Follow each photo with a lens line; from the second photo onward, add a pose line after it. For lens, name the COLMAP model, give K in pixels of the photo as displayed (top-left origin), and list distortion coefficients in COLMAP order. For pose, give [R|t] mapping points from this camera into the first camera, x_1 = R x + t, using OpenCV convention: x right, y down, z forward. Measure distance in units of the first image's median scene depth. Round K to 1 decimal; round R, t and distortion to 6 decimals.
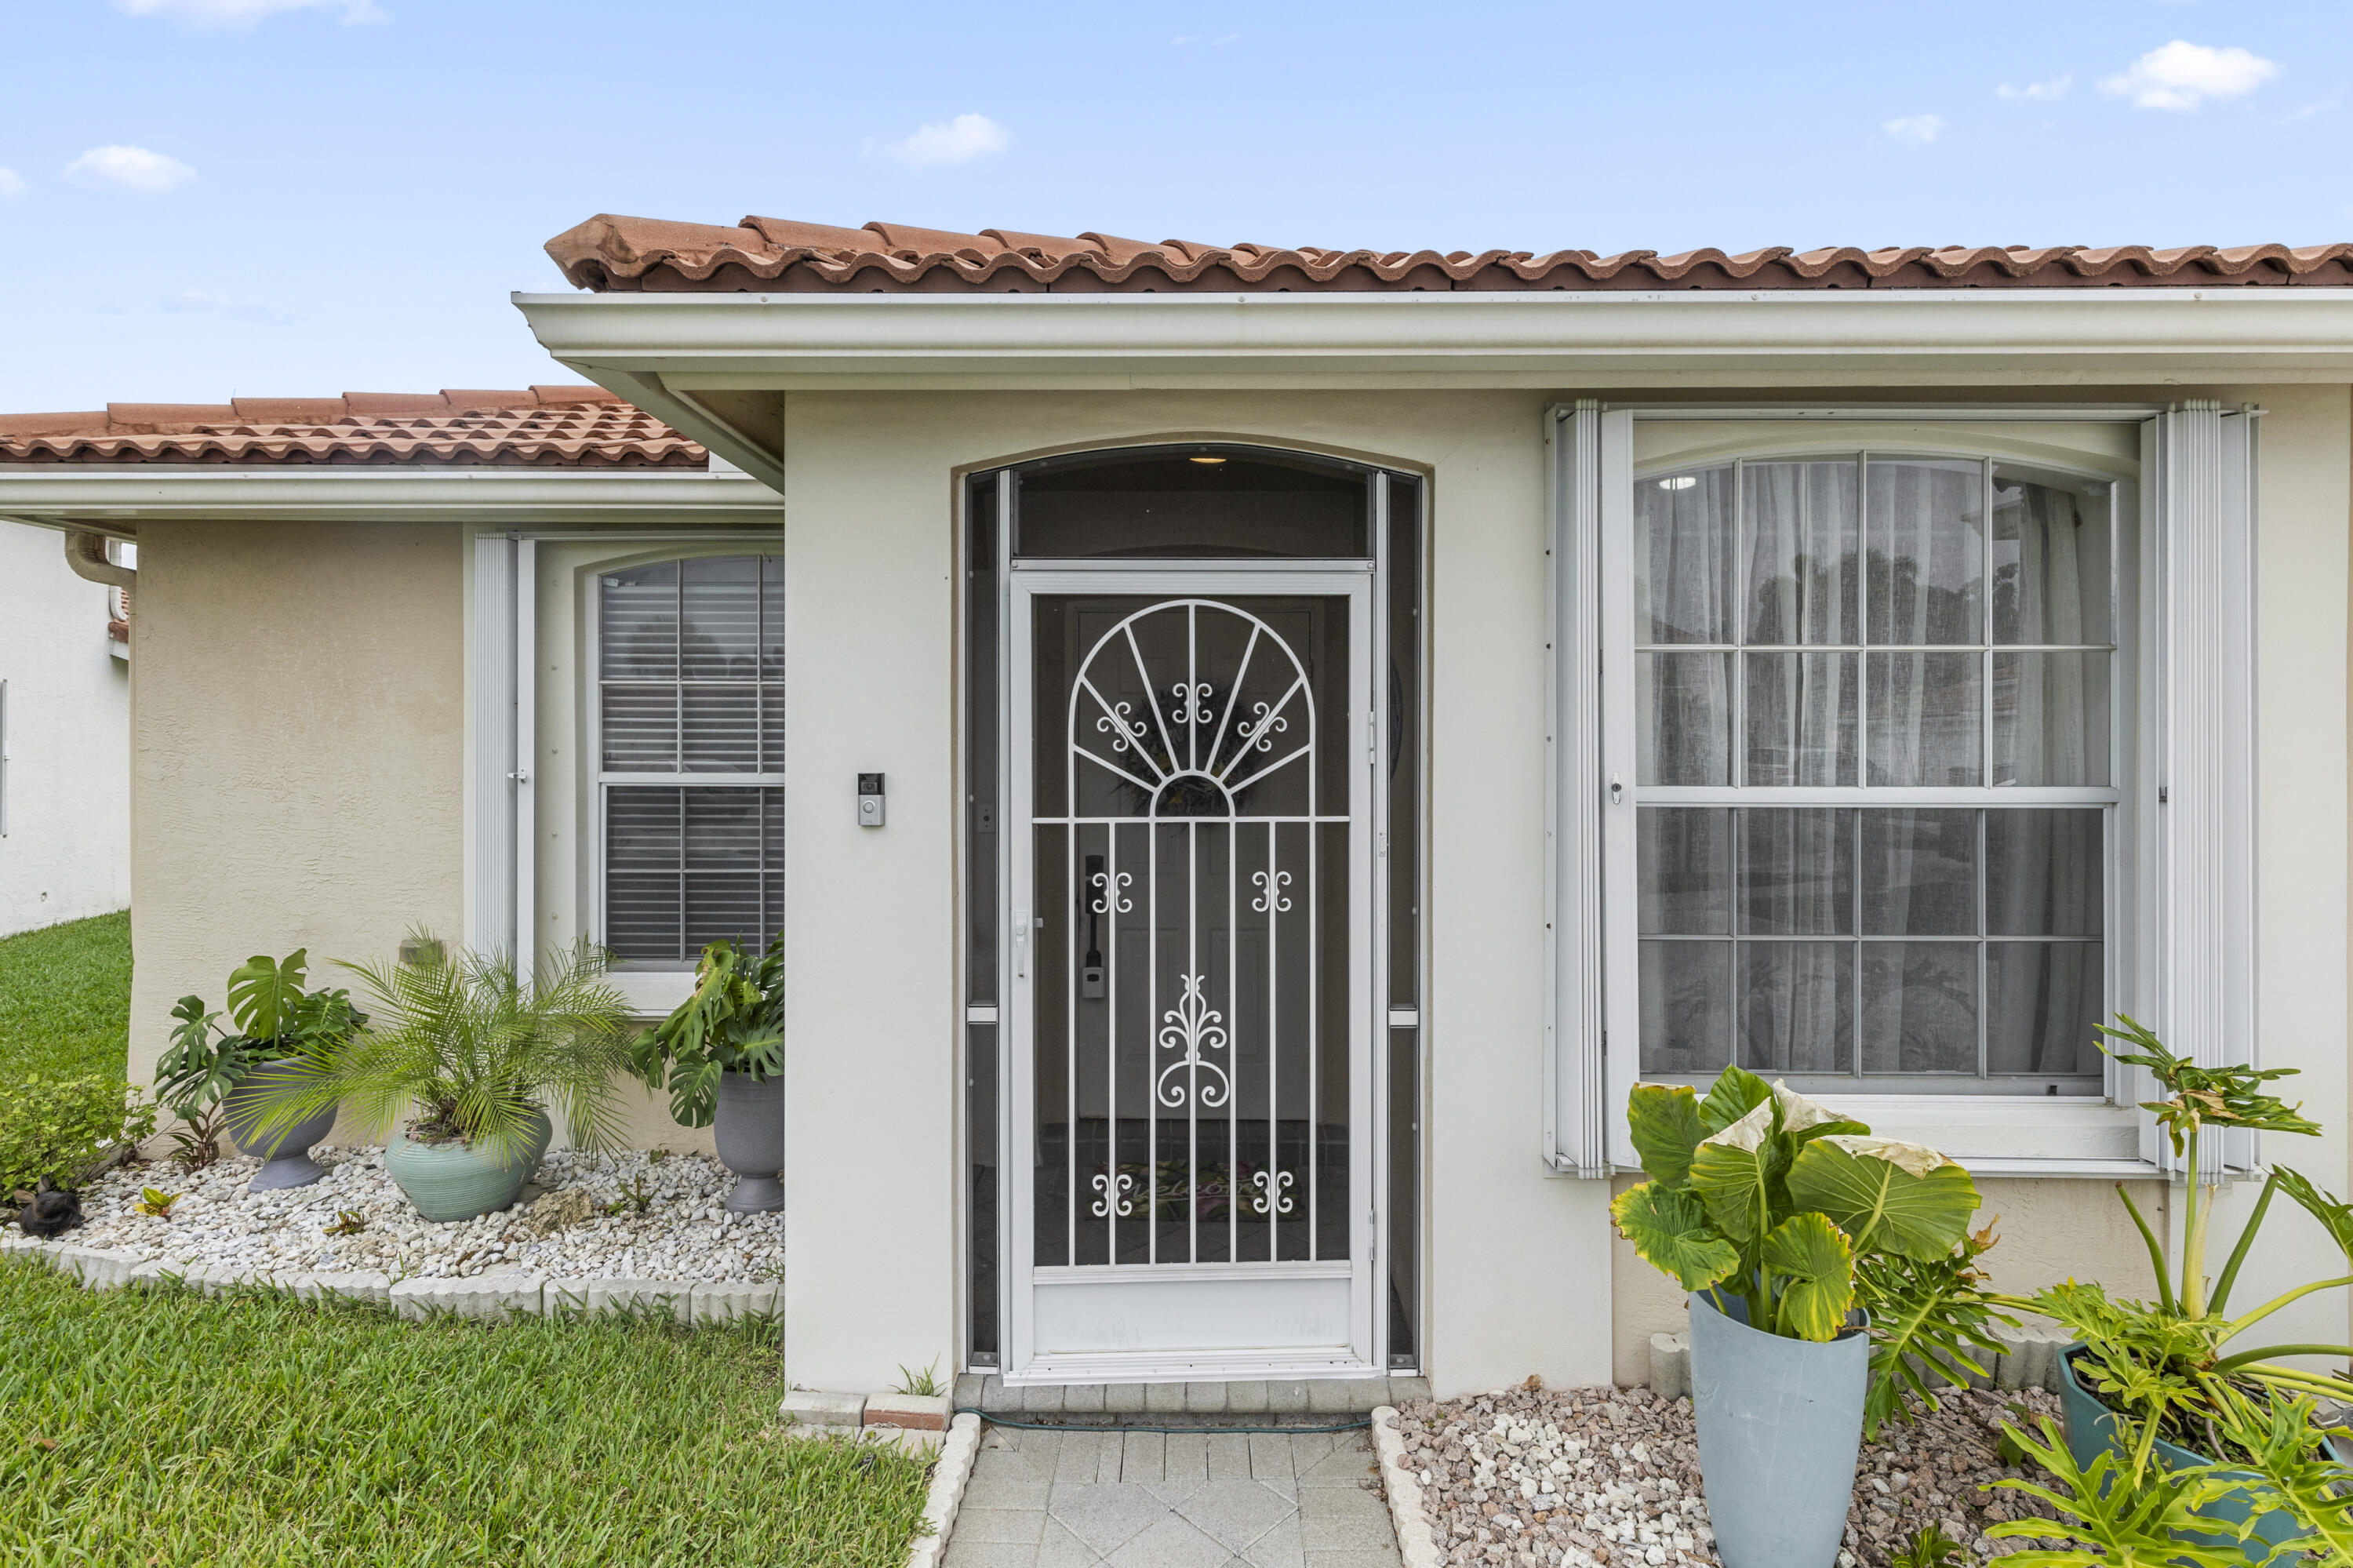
lens RADIAL K [[1056.4, 0, 1151.2], [0, 1056.4, 746.0], [0, 0, 1]] dist [0.007504, -0.003266]
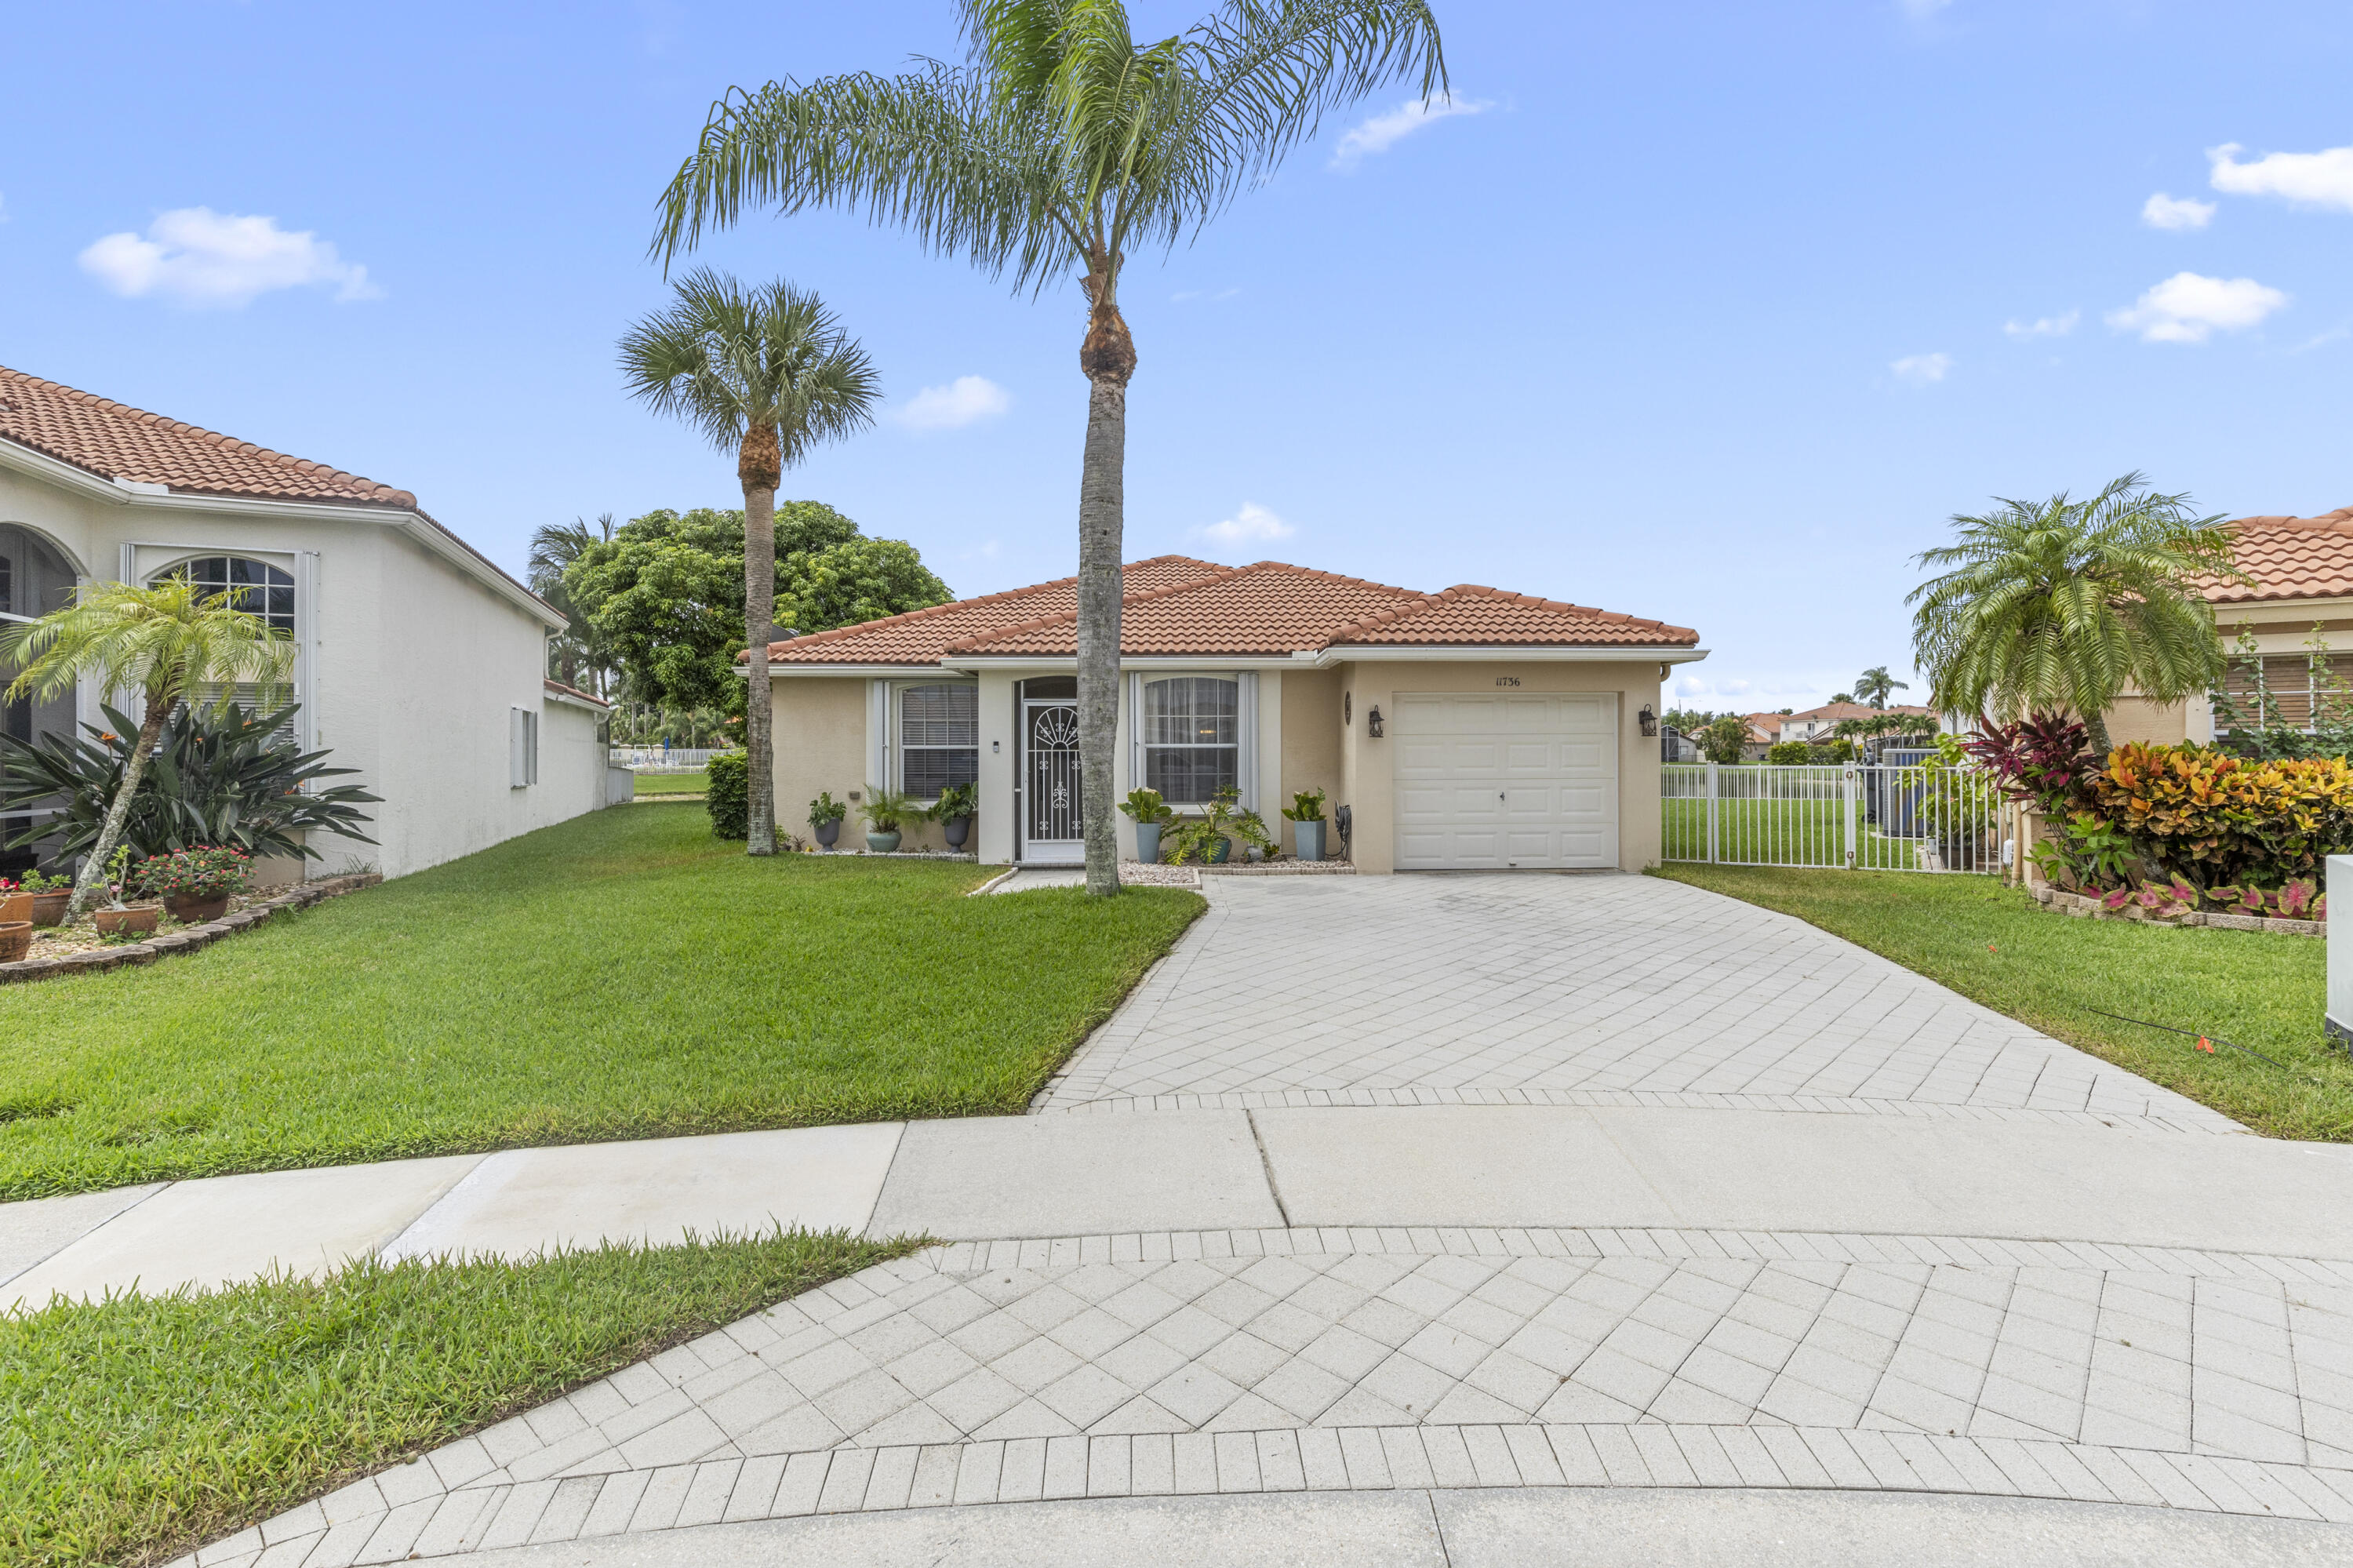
lens RADIAL K [[1056.4, 0, 1178.1], [0, 1056.4, 741.5], [0, 0, 1]] dist [0.007504, -0.003266]
pose [[0.998781, -0.001740, 0.049333, 0.351773], [0.002326, 0.999927, -0.011828, 0.086683], [-0.049309, 0.011928, 0.998712, -4.035556]]
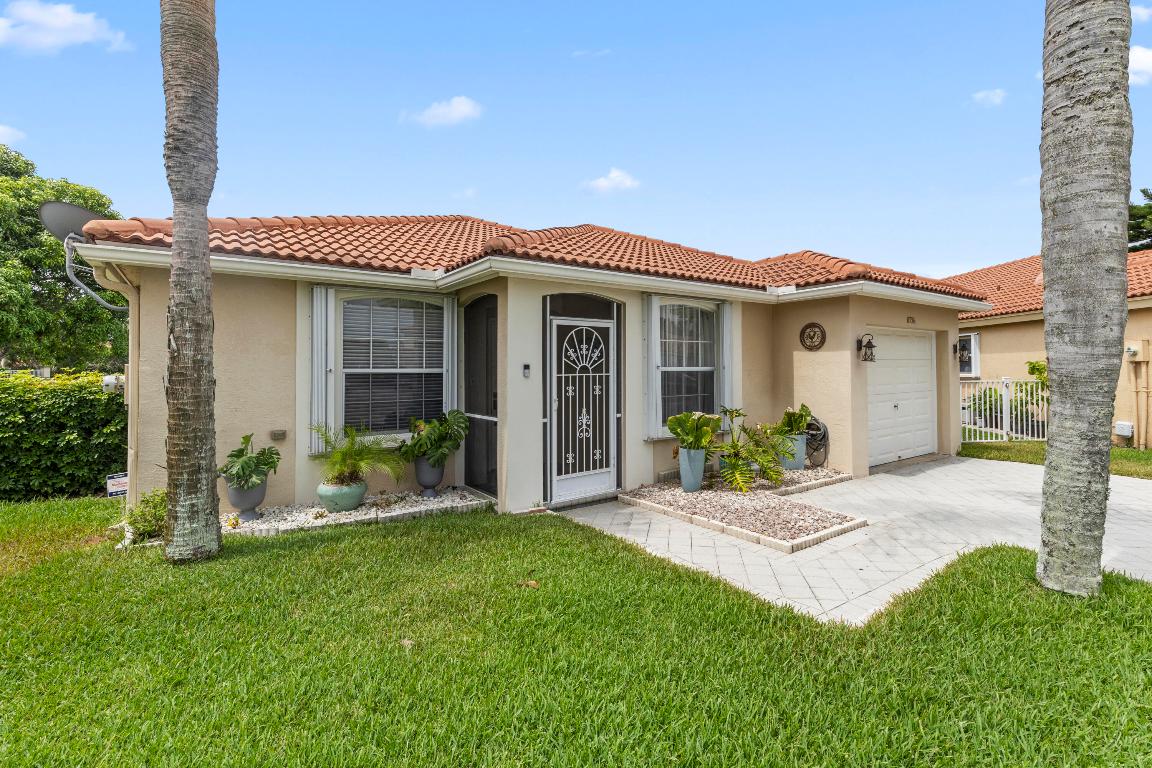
lens RADIAL K [[532.9, 0, 575.6], [0, 532.9, 355.8], [0, 0, 1]] dist [0.018752, -0.000211]
pose [[0.810199, 0.010087, 0.586068, -1.353937], [0.005990, 0.999657, -0.025487, 0.046518], [-0.586124, 0.024160, 0.809861, -0.863139]]
